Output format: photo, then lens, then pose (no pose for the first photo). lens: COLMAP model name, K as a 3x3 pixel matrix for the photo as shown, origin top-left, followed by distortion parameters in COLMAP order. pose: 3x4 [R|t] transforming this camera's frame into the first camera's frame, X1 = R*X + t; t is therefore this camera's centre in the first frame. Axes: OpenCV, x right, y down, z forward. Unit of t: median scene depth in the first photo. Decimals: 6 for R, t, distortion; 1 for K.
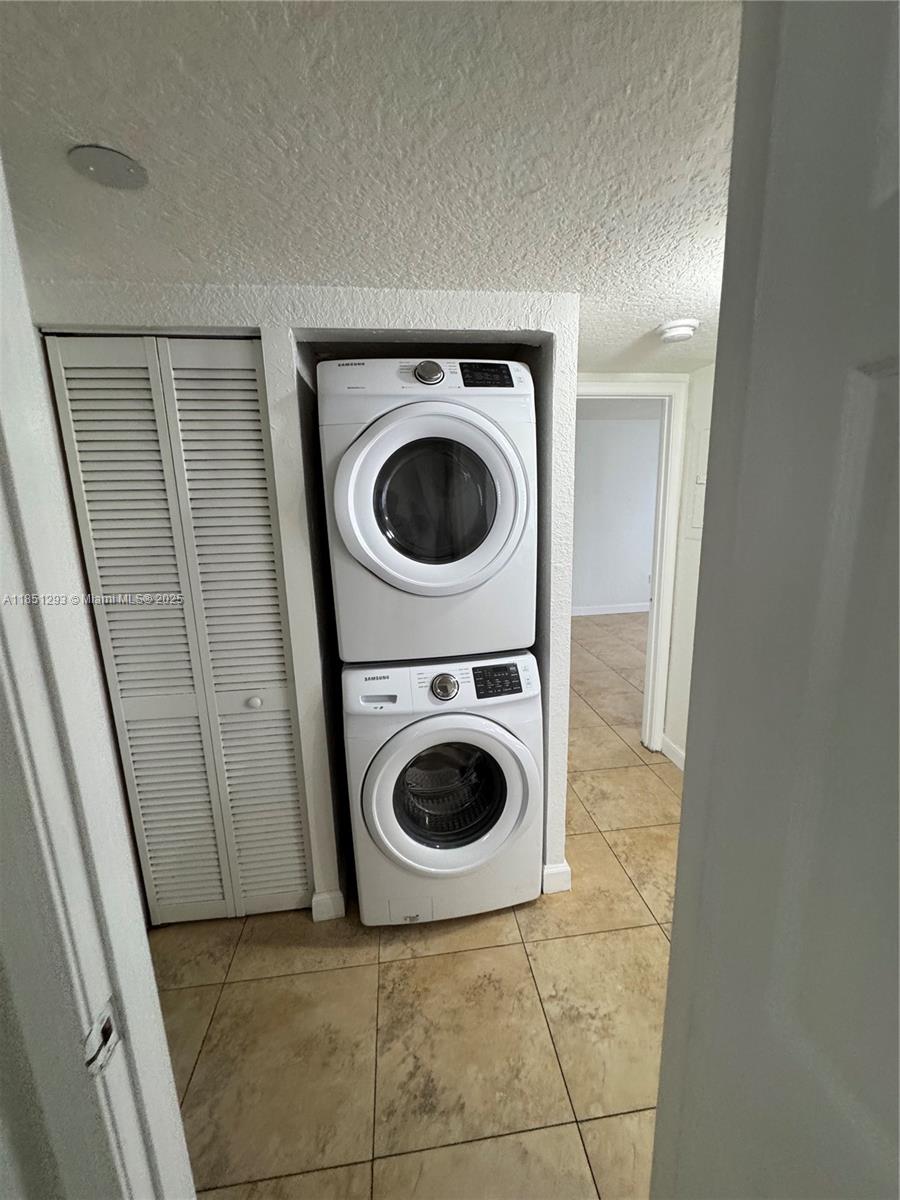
lens RADIAL K [[474.9, 0, 450.0], [0, 474.9, 600.0], [0, 0, 1]] dist [-0.004181, 0.000200]
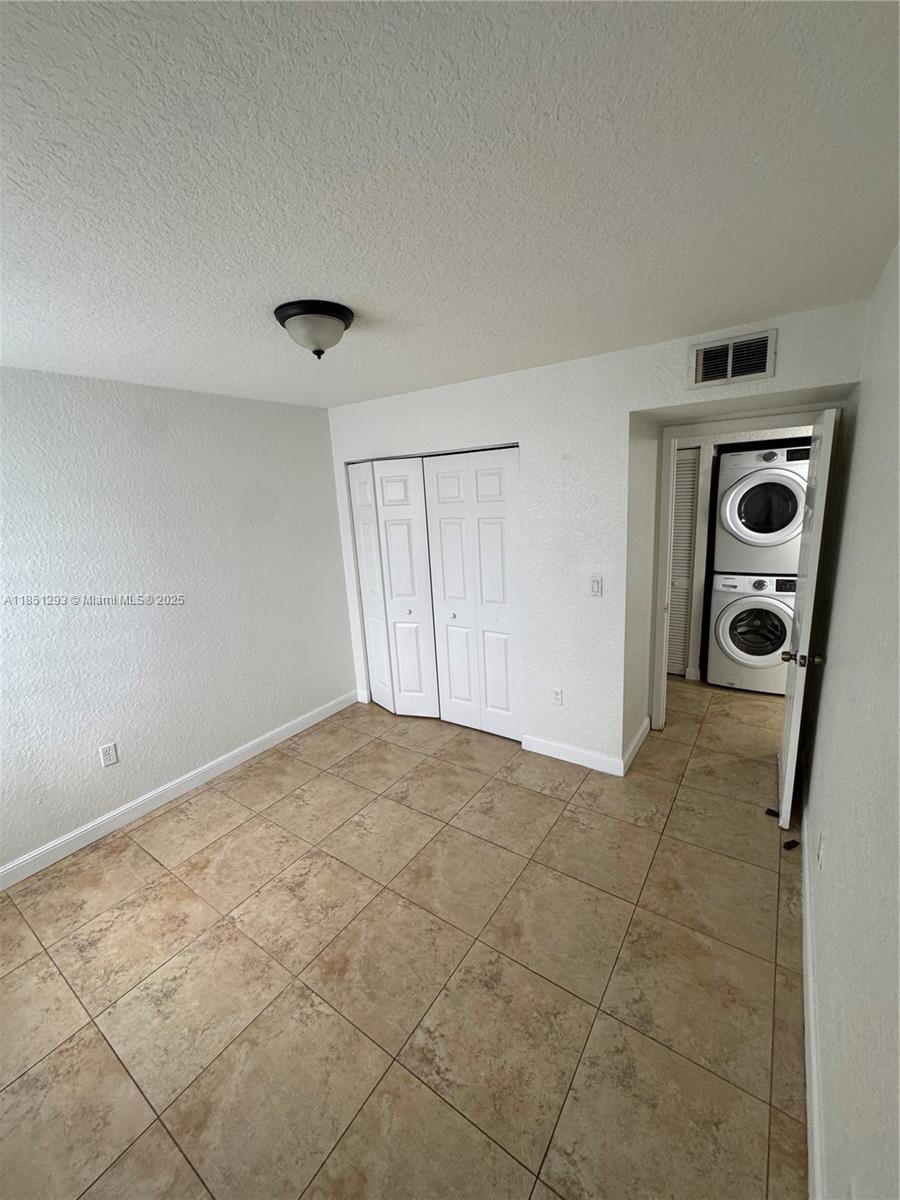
lens RADIAL K [[474.9, 0, 450.0], [0, 474.9, 600.0], [0, 0, 1]] dist [-0.004181, 0.000200]
pose [[0.745594, 0.132041, -0.653188, 0.392029], [-0.094496, 0.991218, 0.092510, 0.183053], [0.659667, -0.007251, 0.751523, -1.829033]]
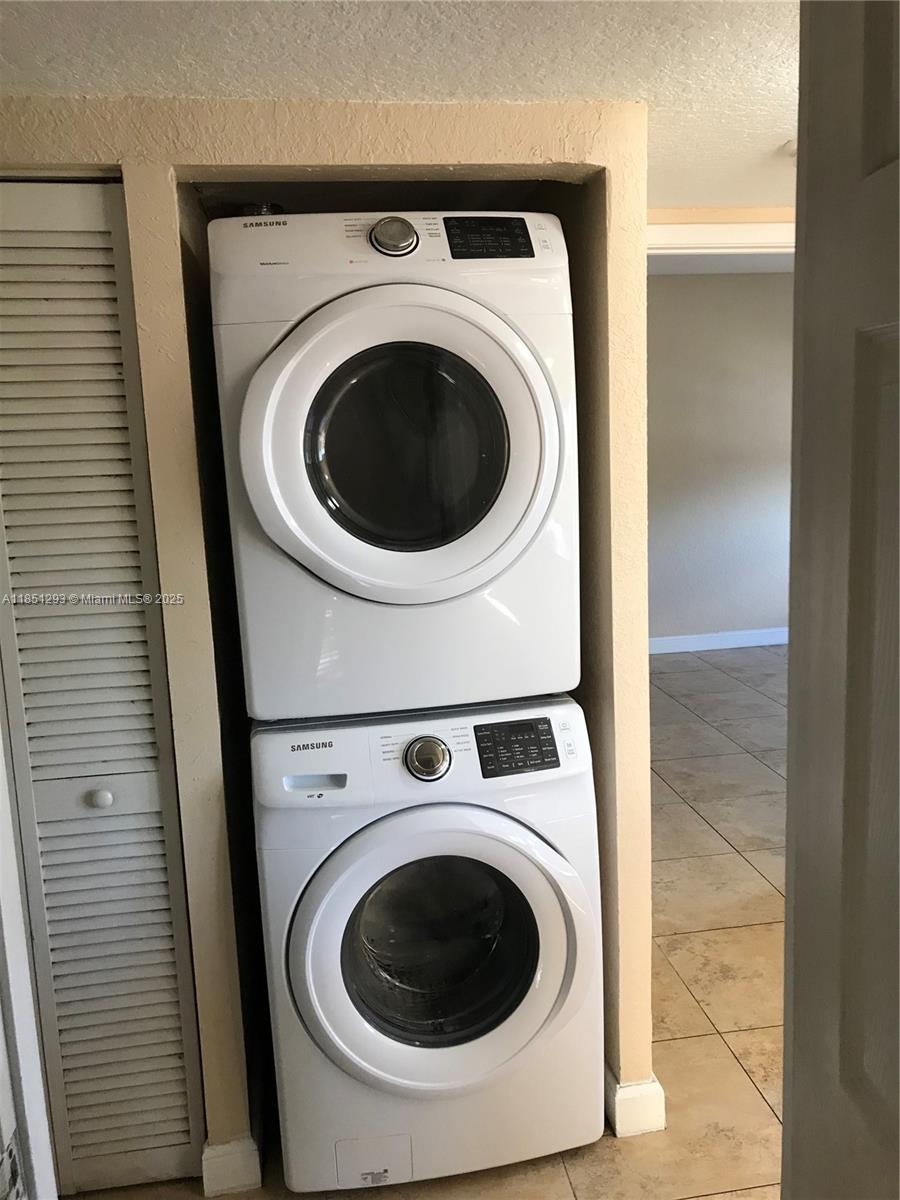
lens RADIAL K [[877.4, 0, 450.0], [0, 877.4, 600.0], [0, 0, 1]] dist [0.049825, -0.111884]
pose [[0.999785, -0.010371, -0.017957, 0.038046], [0.009372, 0.998450, -0.054856, 0.045965], [0.018498, 0.054676, 0.998333, -0.092312]]
